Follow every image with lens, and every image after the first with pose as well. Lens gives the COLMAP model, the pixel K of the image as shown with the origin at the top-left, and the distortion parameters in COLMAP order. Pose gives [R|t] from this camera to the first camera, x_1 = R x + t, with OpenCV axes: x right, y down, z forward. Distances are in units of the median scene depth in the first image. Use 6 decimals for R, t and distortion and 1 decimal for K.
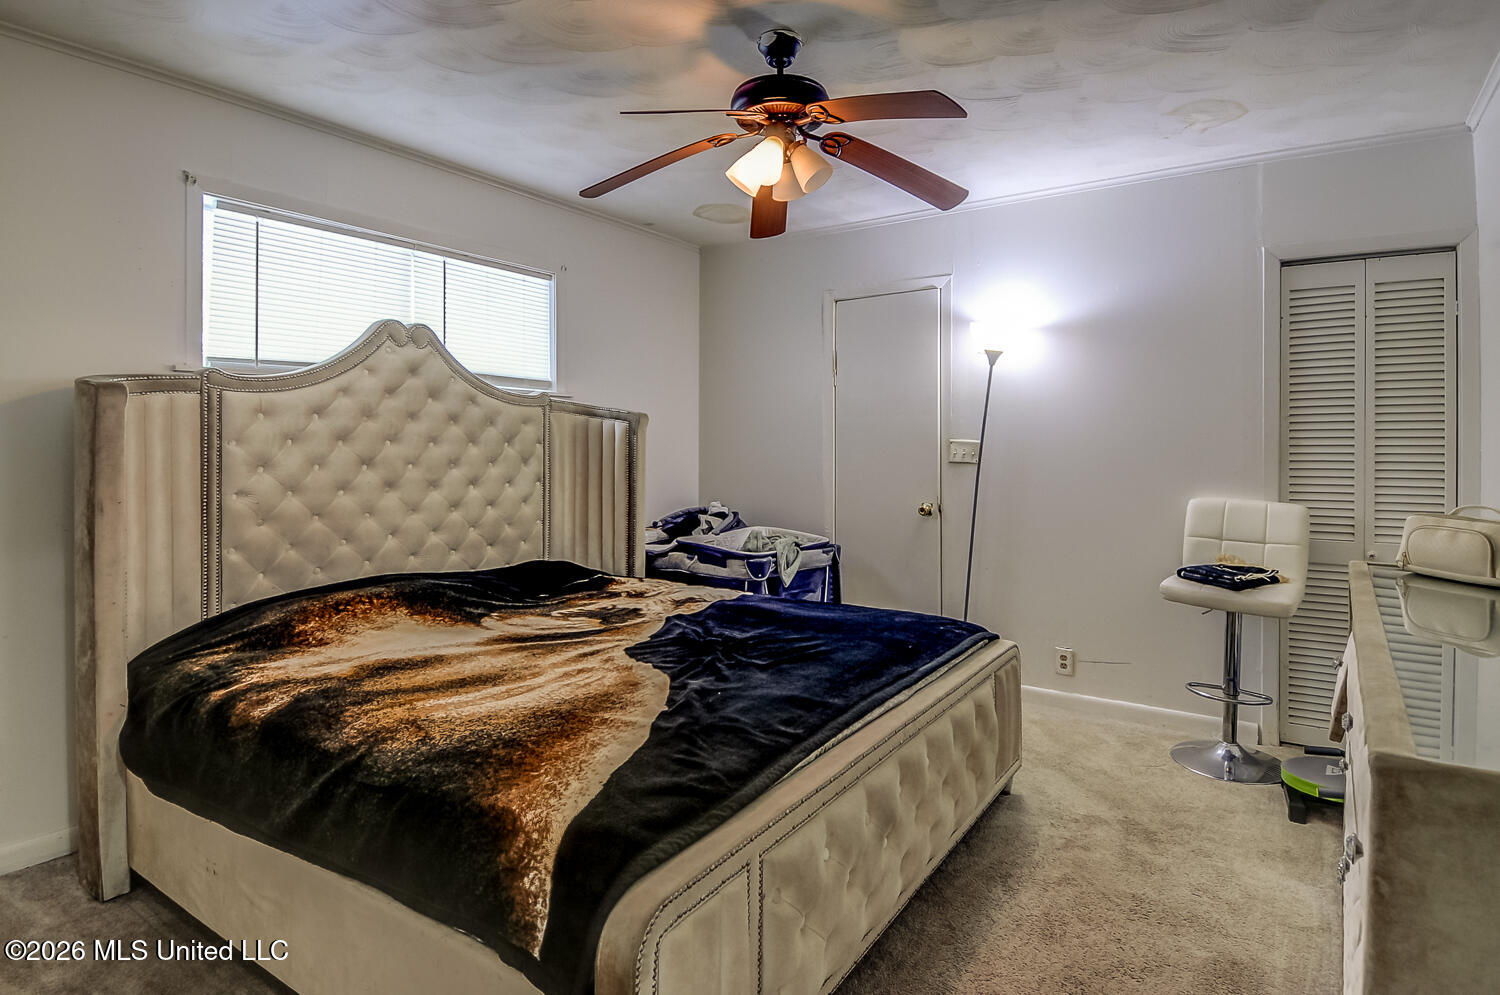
lens RADIAL K [[799.0, 0, 792.7], [0, 799.0, 498.0], [0, 0, 1]] dist [0.042620, -0.049903]
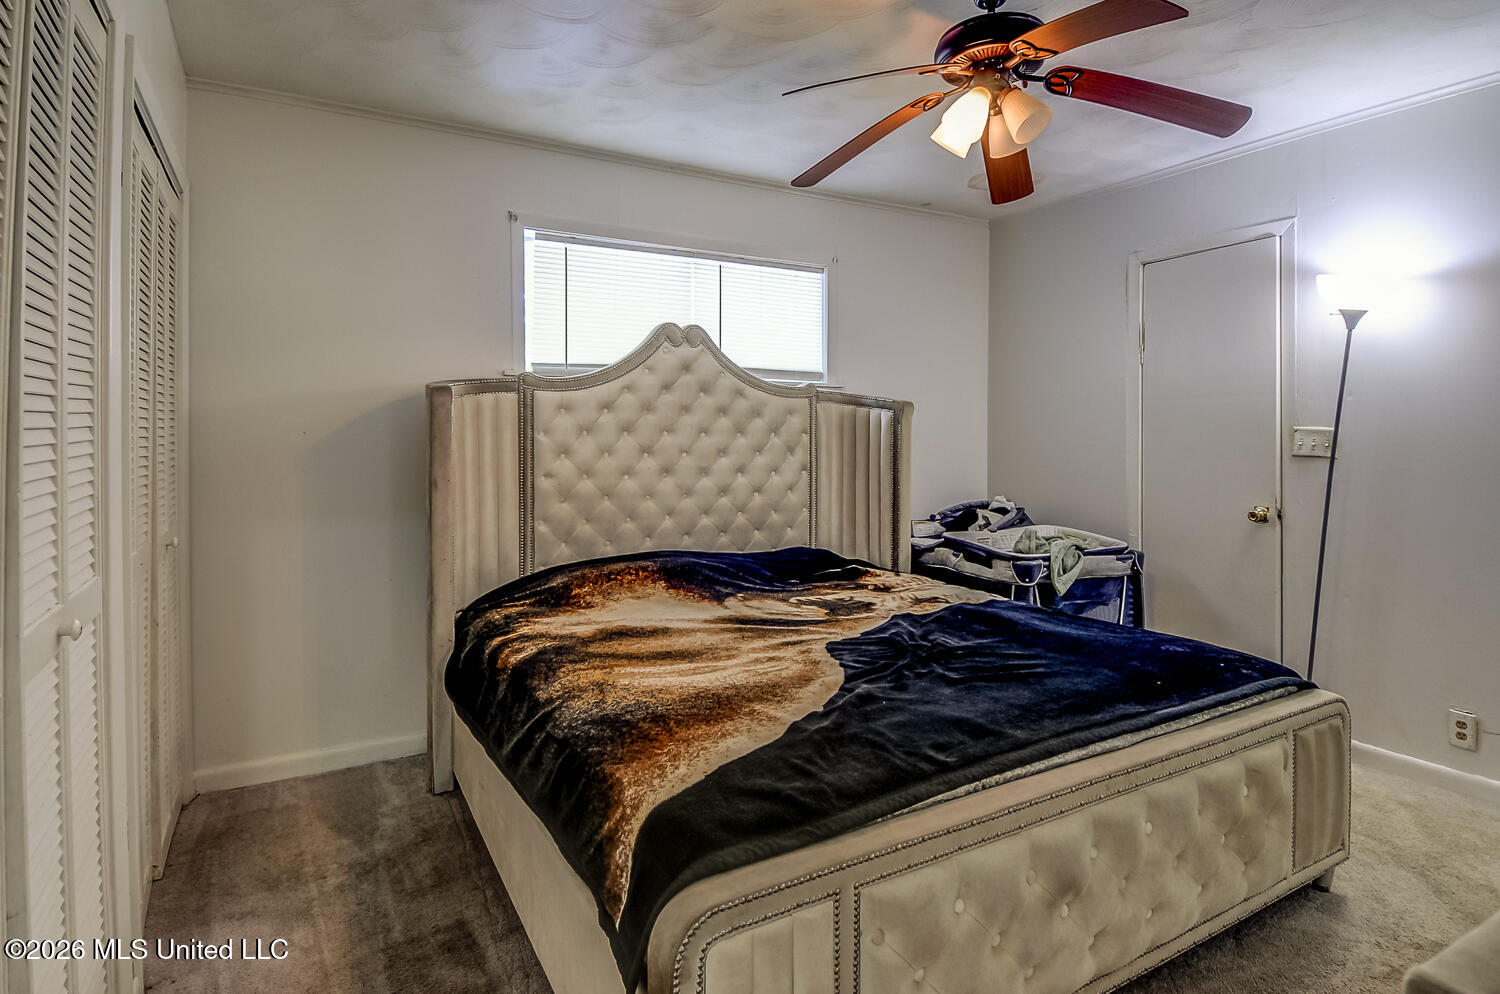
lens RADIAL K [[805.3, 0, 738.8], [0, 805.3, 490.0], [0, 0, 1]] dist [0.043656, -0.051393]
pose [[0.885128, 0.030552, -0.464344, 0.134136], [-0.029471, 0.999520, 0.009587, -0.004269], [0.464413, 0.005198, 0.885603, 0.066641]]
